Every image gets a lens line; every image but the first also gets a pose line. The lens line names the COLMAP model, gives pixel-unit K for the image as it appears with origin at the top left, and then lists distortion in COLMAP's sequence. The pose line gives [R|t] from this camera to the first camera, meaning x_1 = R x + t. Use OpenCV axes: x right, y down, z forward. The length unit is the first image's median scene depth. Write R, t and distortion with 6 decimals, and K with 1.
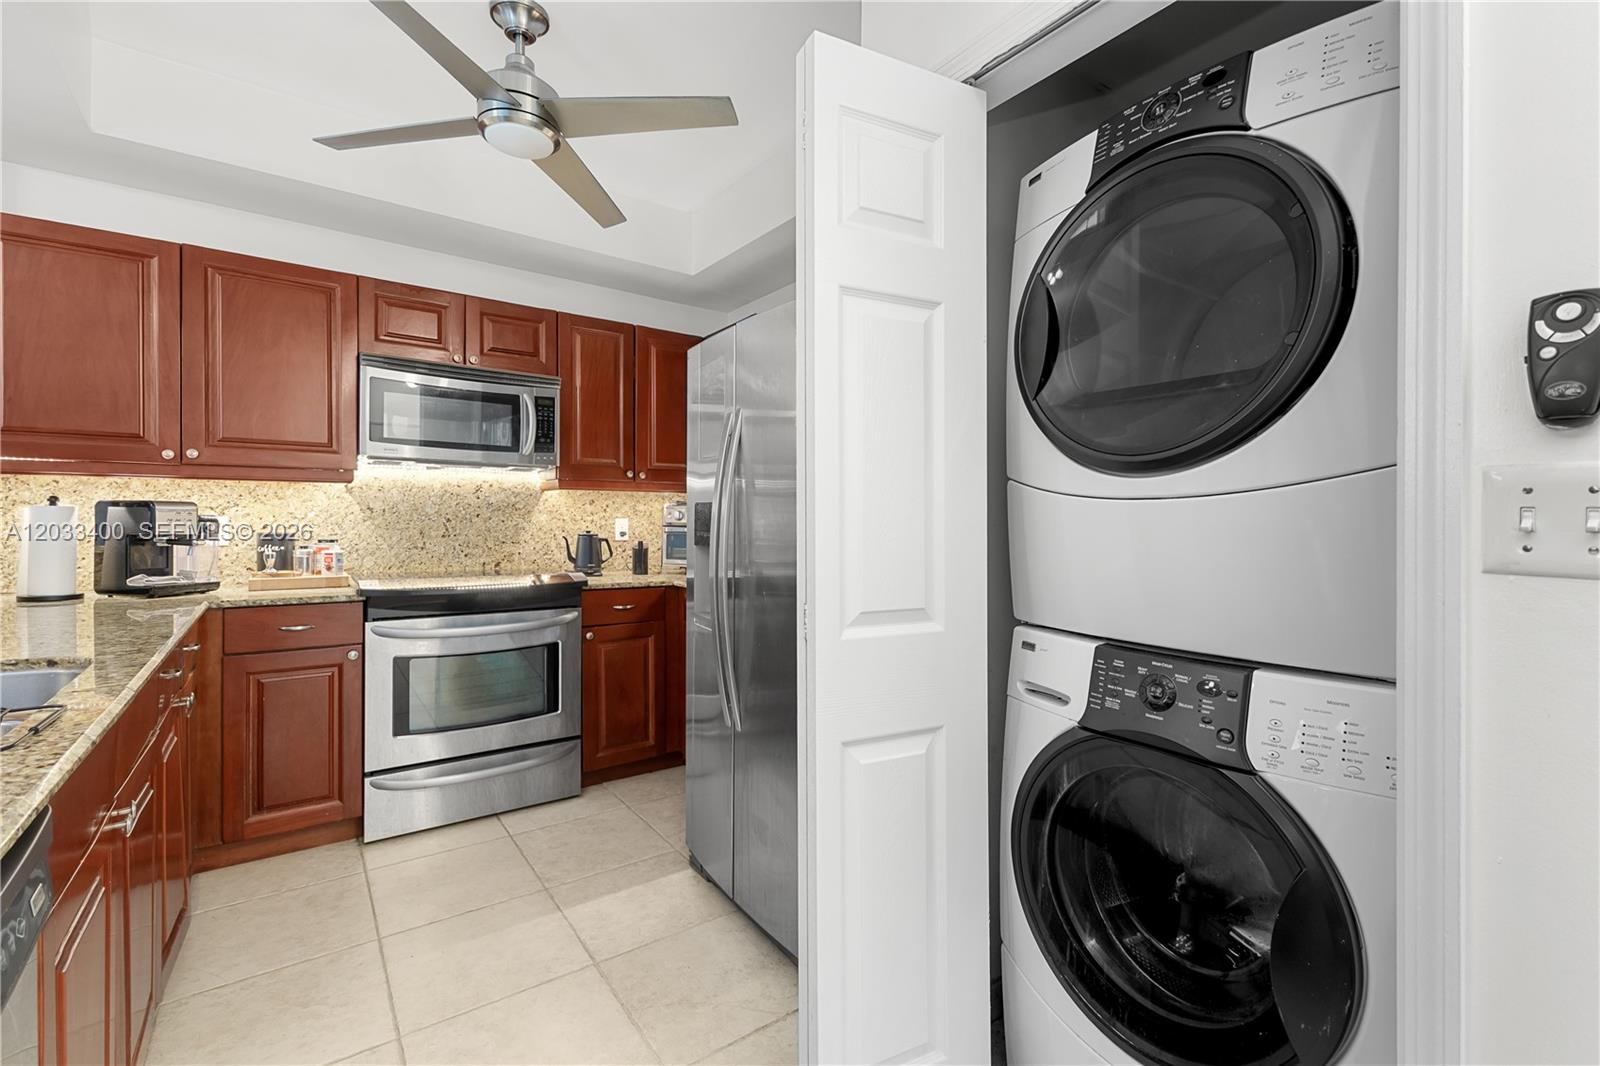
lens RADIAL K [[705.4, 0, 801.7], [0, 705.4, 526.7], [0, 0, 1]] dist [0.010830, -0.001742]
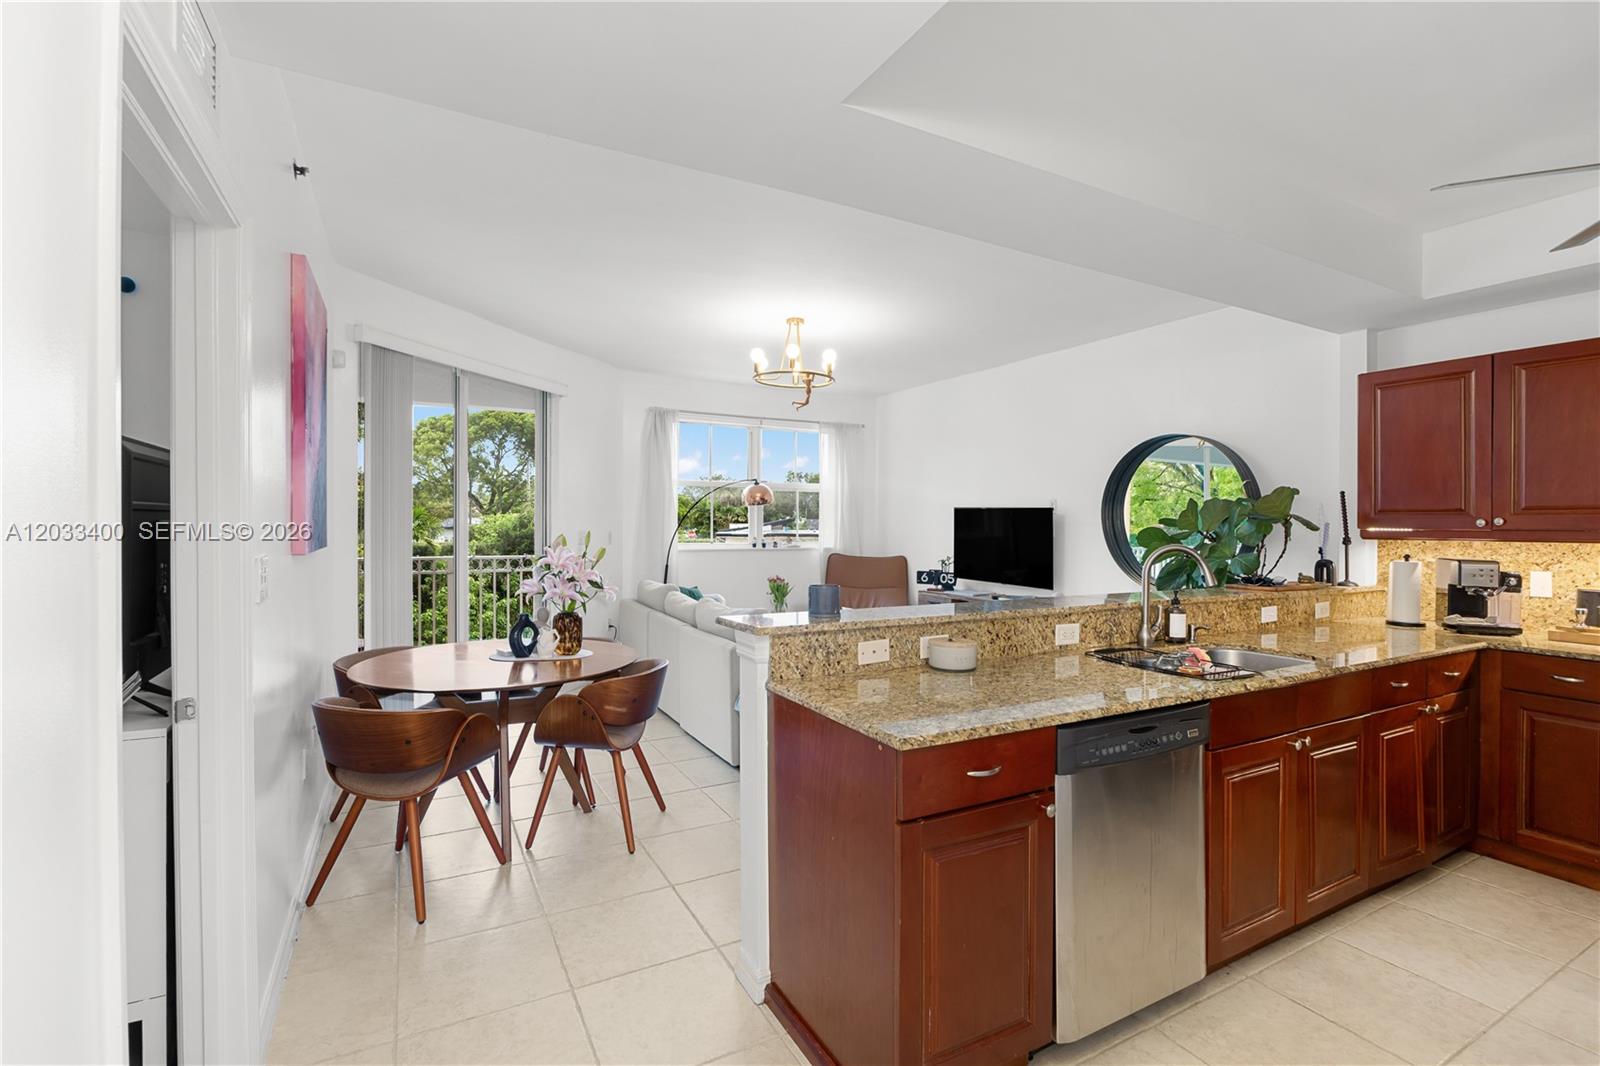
lens RADIAL K [[740.2, 0, 789.8], [0, 740.2, 530.0], [0, 0, 1]] dist [-0.003633, -0.001257]
pose [[-0.132994, -0.000806, -0.991117, 0.569349], [-0.021246, 0.999772, 0.002038, -0.063302], [0.990889, 0.021328, -0.132981, -0.053356]]
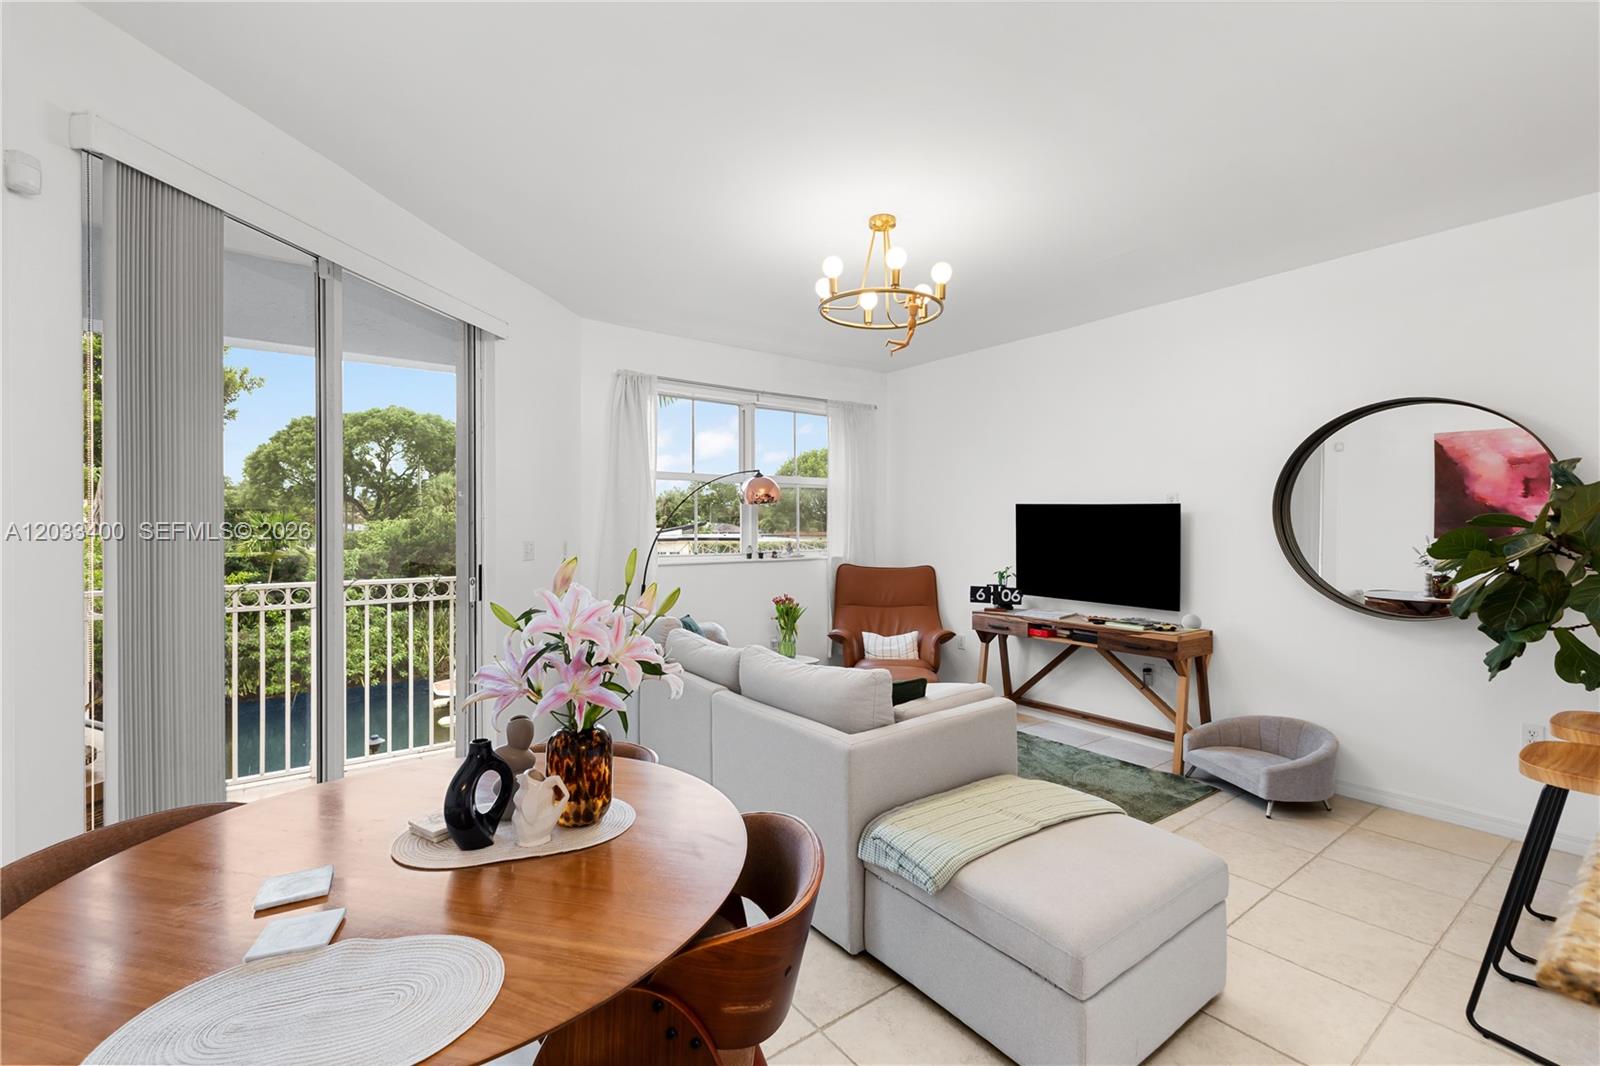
lens RADIAL K [[705.4, 0, 801.8], [0, 705.4, 523.2], [0, 0, 1]] dist [0.010830, -0.001742]
pose [[0.023790, -0.014021, -0.999619, -0.193765], [-0.011099, 0.999836, -0.014288, -0.065461], [0.999655, 0.011434, 0.023631, -0.504084]]
